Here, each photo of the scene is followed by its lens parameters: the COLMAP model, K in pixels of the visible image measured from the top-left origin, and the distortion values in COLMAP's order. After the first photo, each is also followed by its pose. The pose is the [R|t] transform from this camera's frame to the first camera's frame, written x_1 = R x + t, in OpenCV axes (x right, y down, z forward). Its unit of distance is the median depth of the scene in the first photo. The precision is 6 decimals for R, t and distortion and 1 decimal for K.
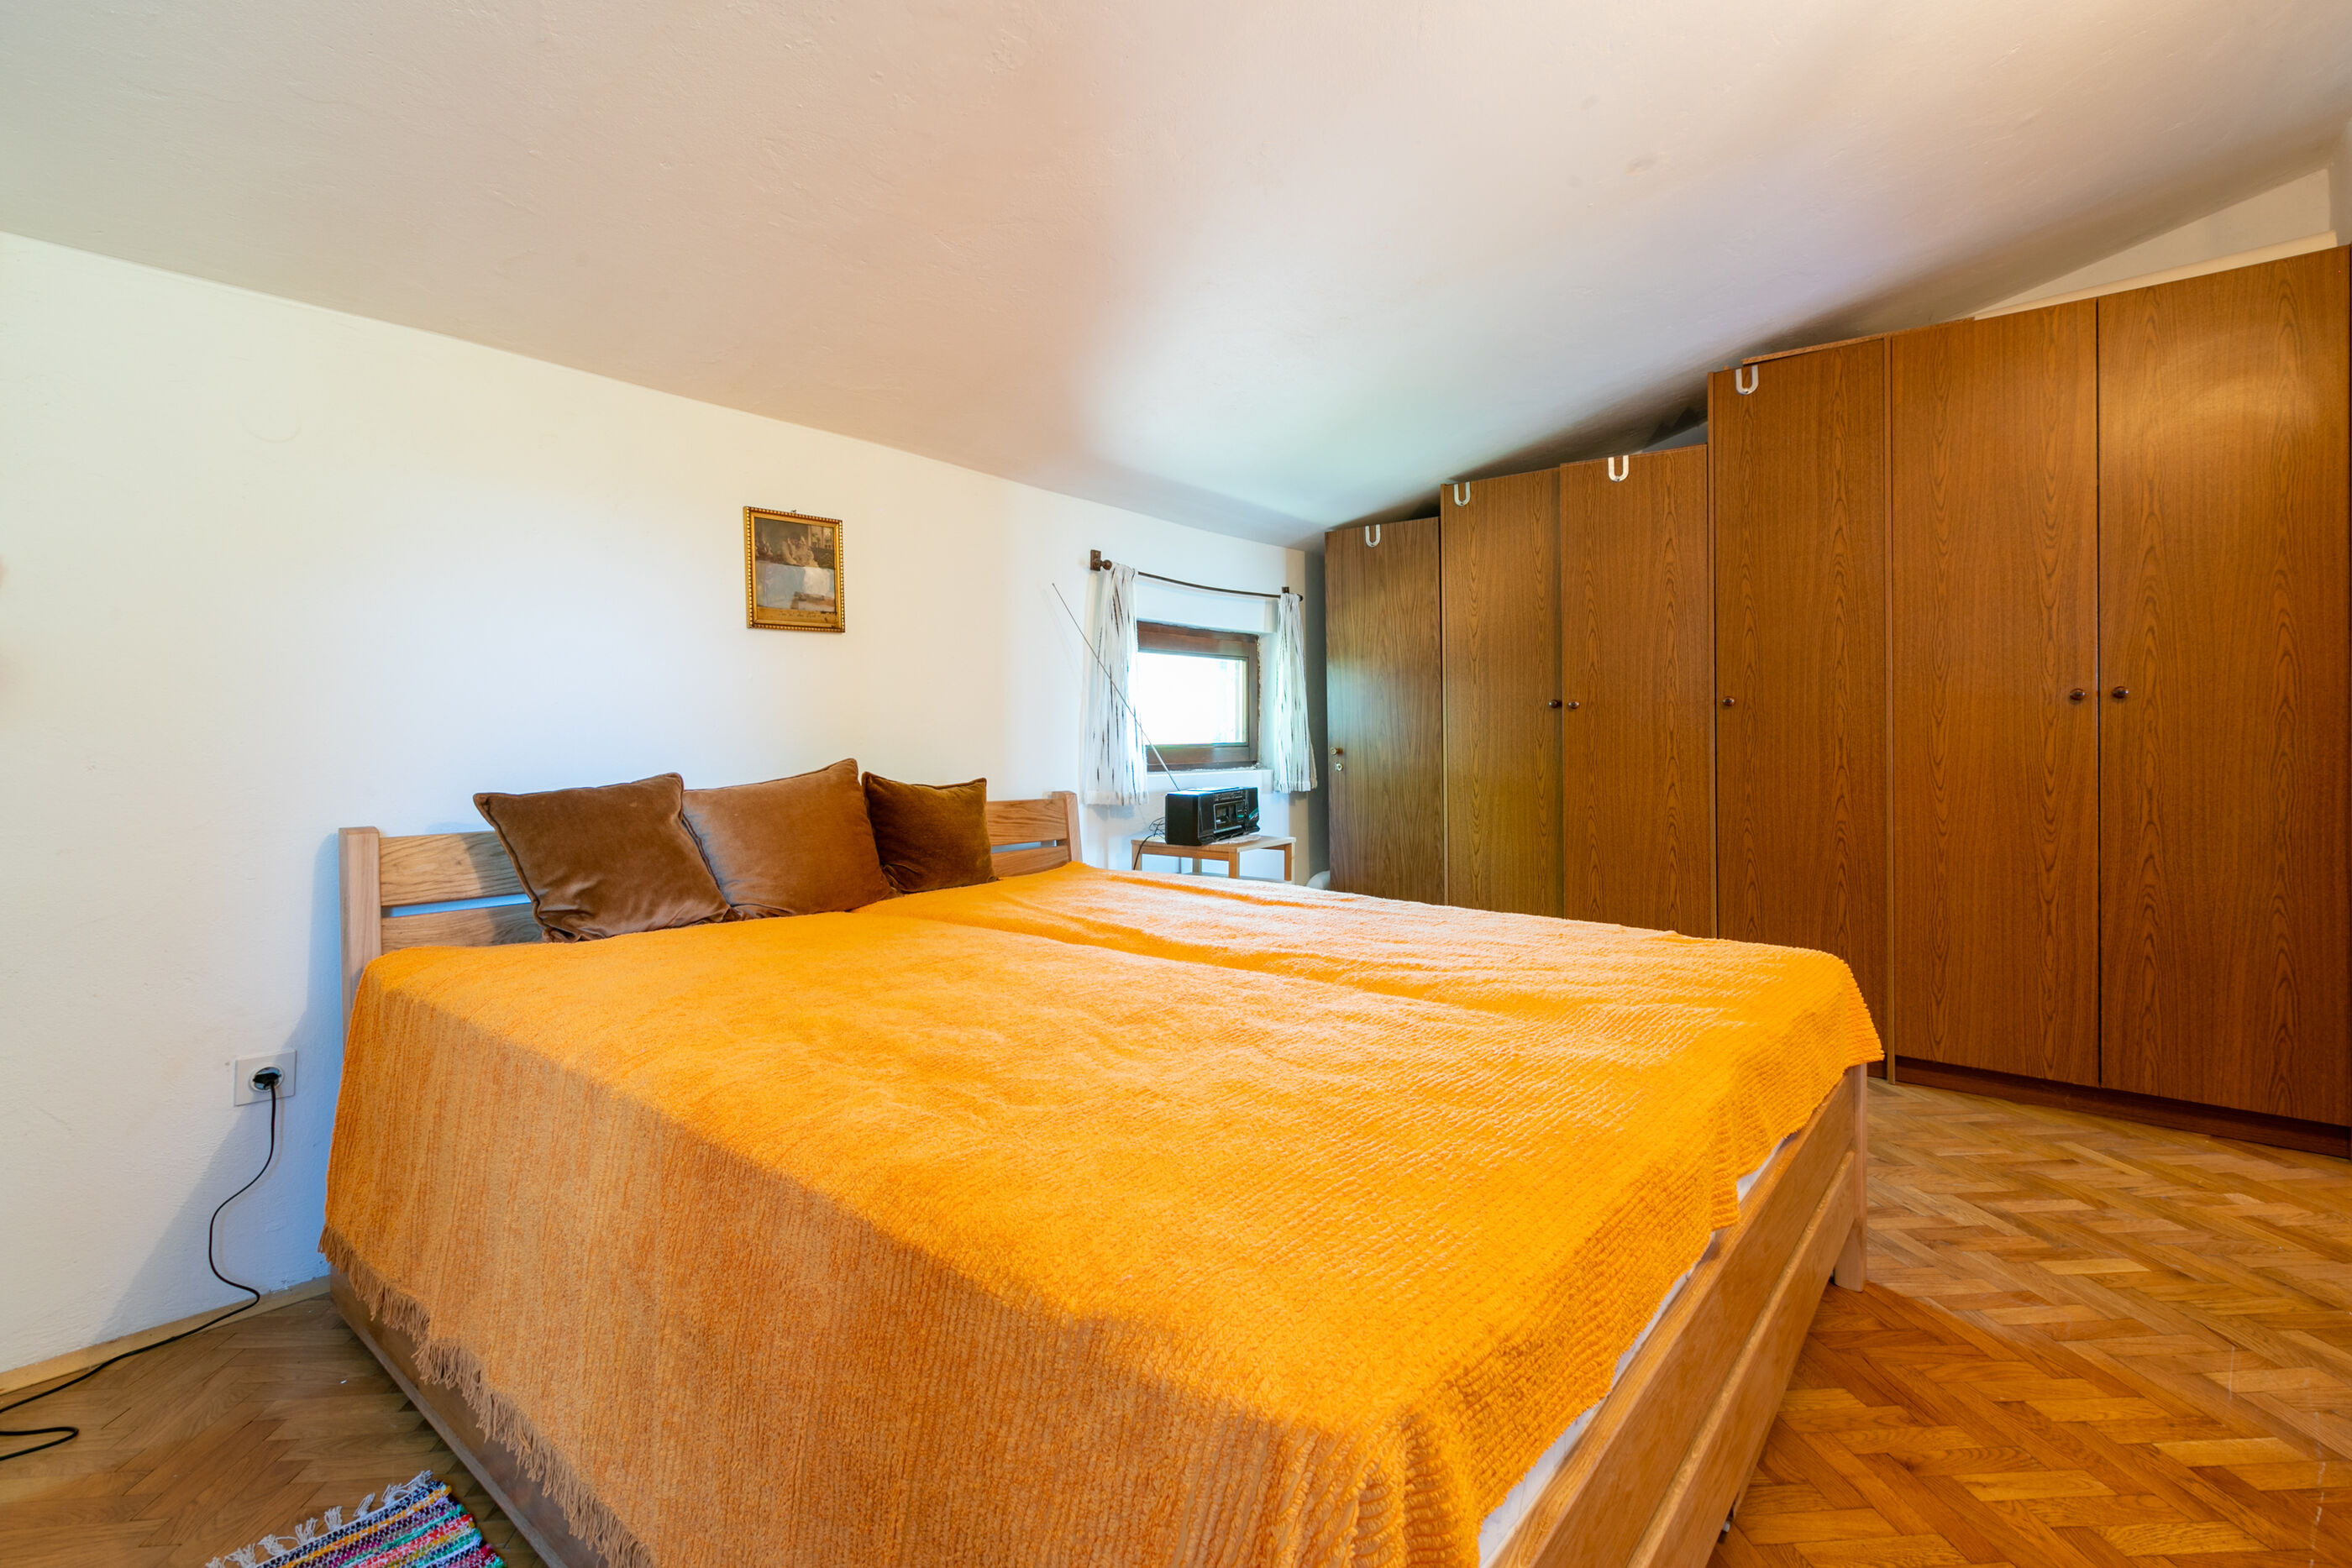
lens RADIAL K [[1070.7, 0, 1153.3], [0, 1070.7, 743.8], [0, 0, 1]] dist [-0.001203, 0.000881]
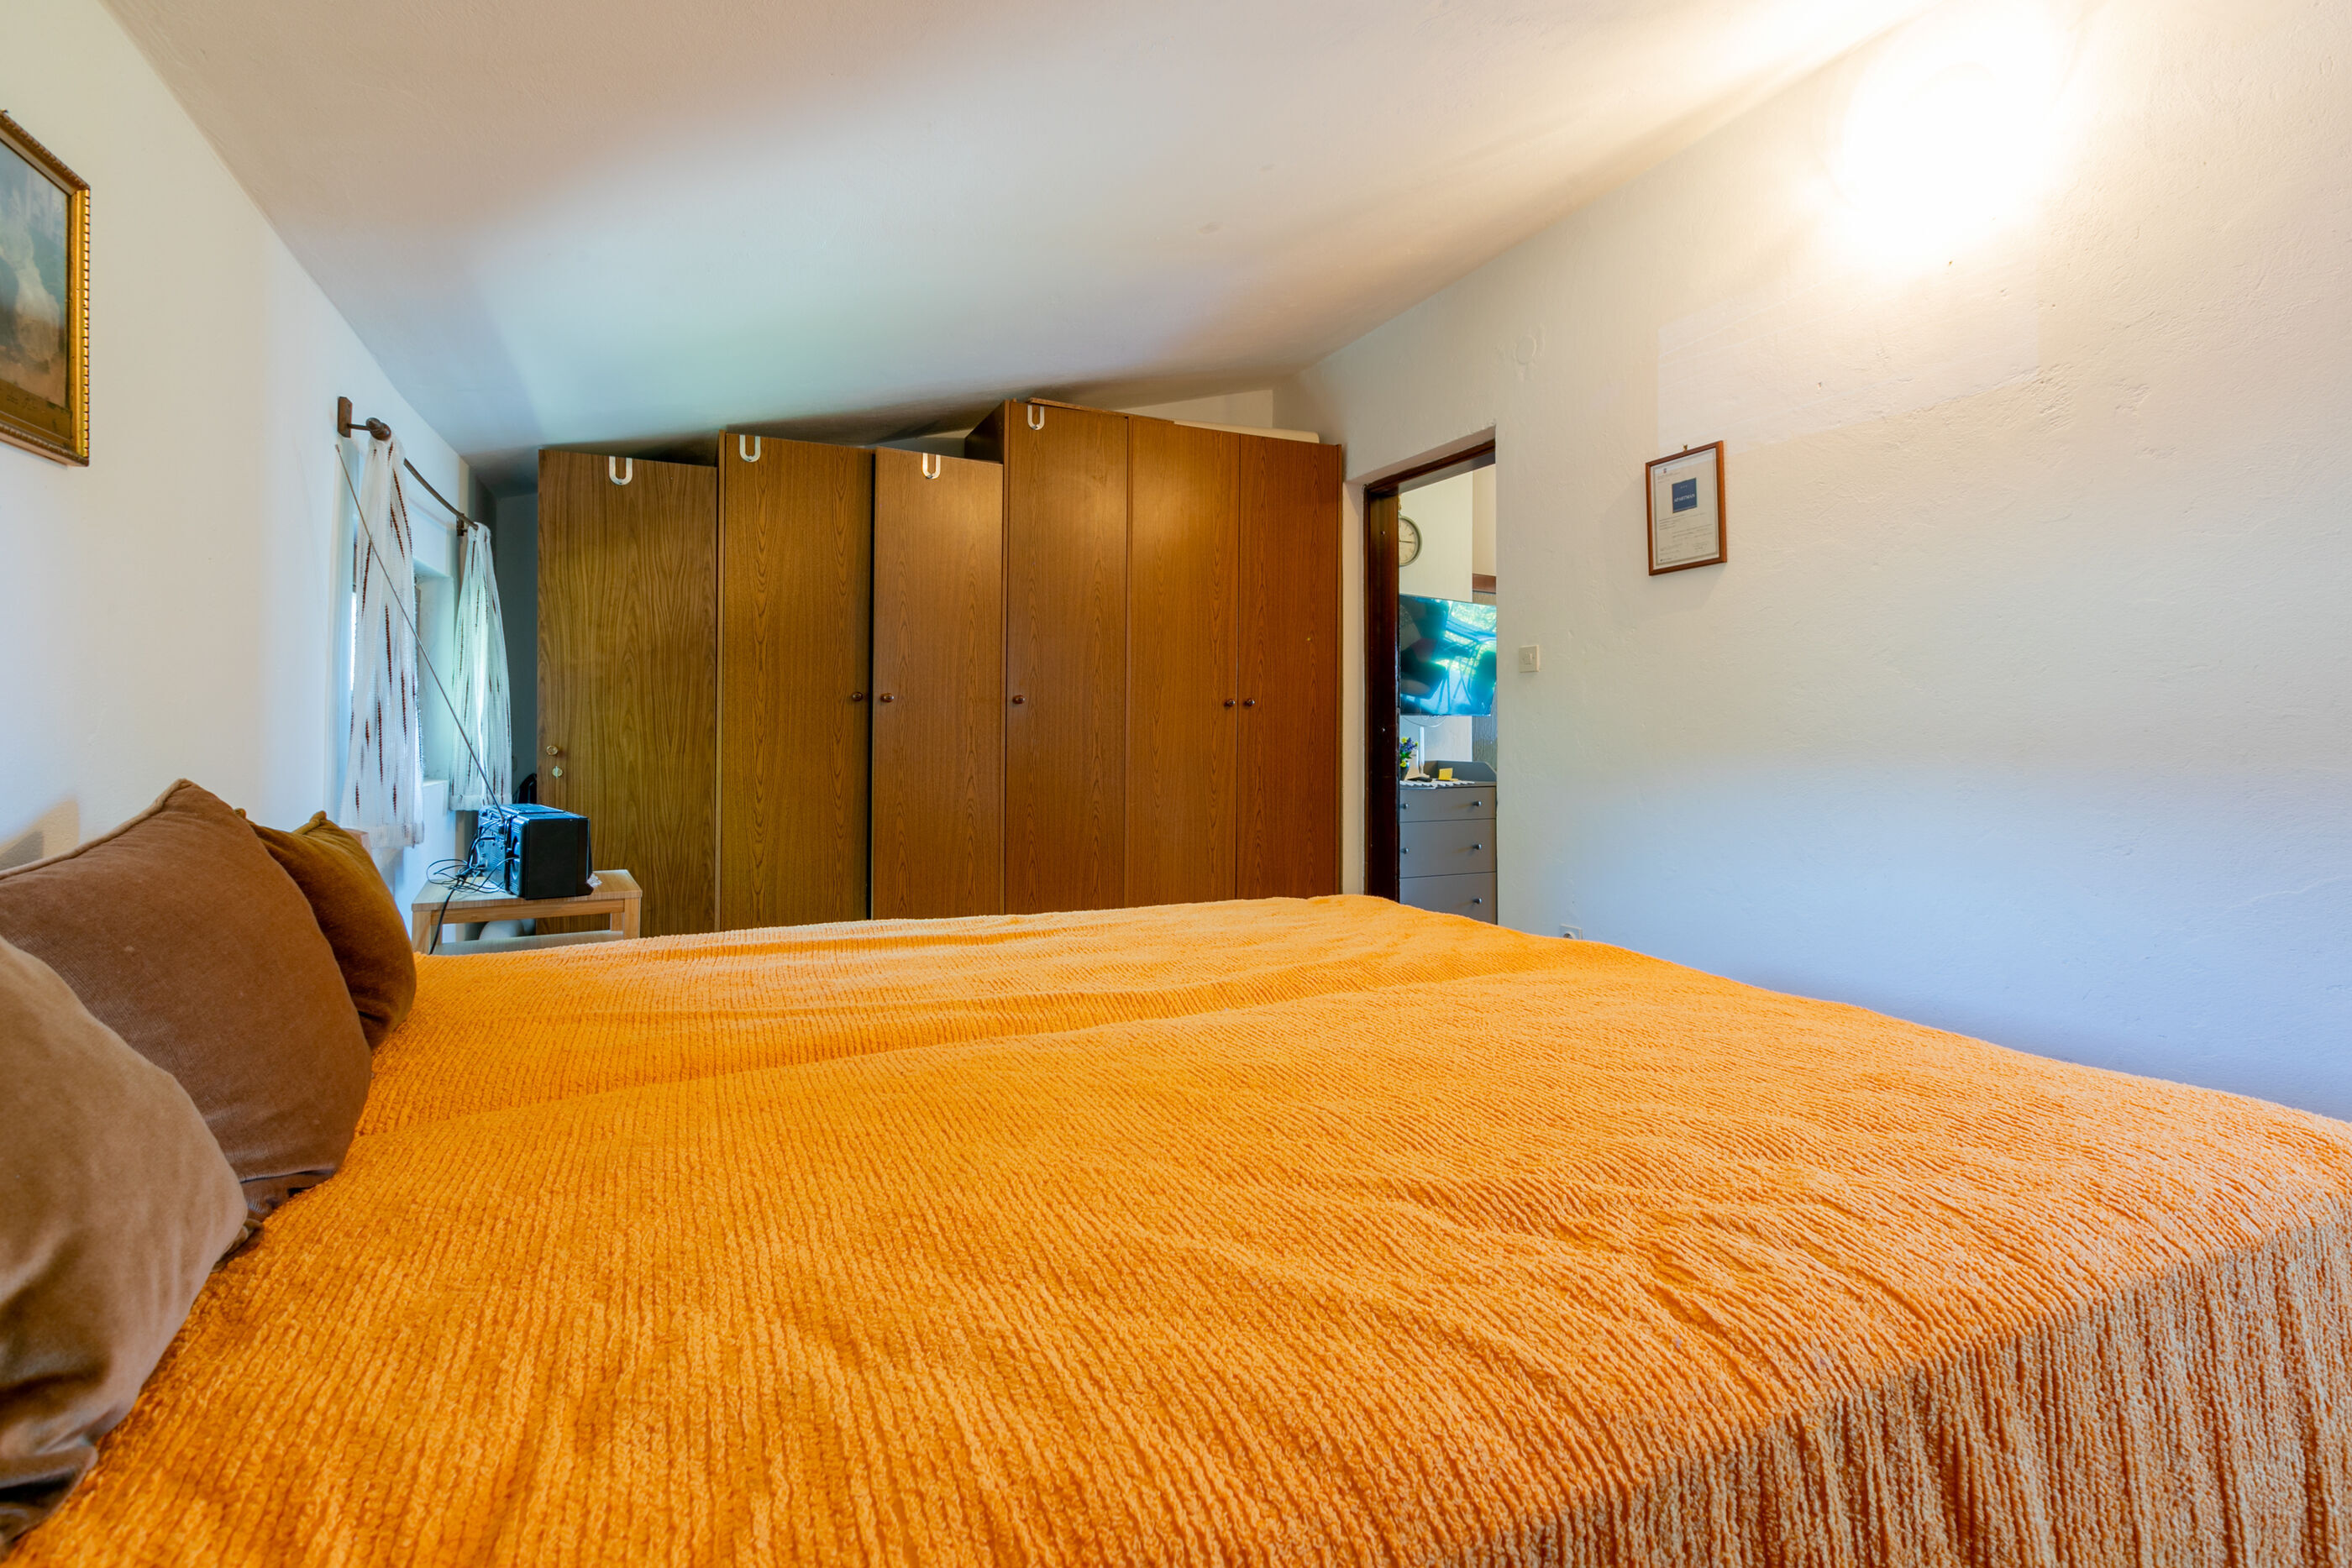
lens RADIAL K [[1070.7, 0, 1184.4], [0, 1070.7, 718.2], [0, 0, 1]] dist [-0.001203, 0.000881]
pose [[0.412694, 0.014377, 0.910756, -0.385910], [0.005488, 0.999818, -0.018269, 0.000537], [-0.910853, 0.012537, 0.412540, 0.370322]]
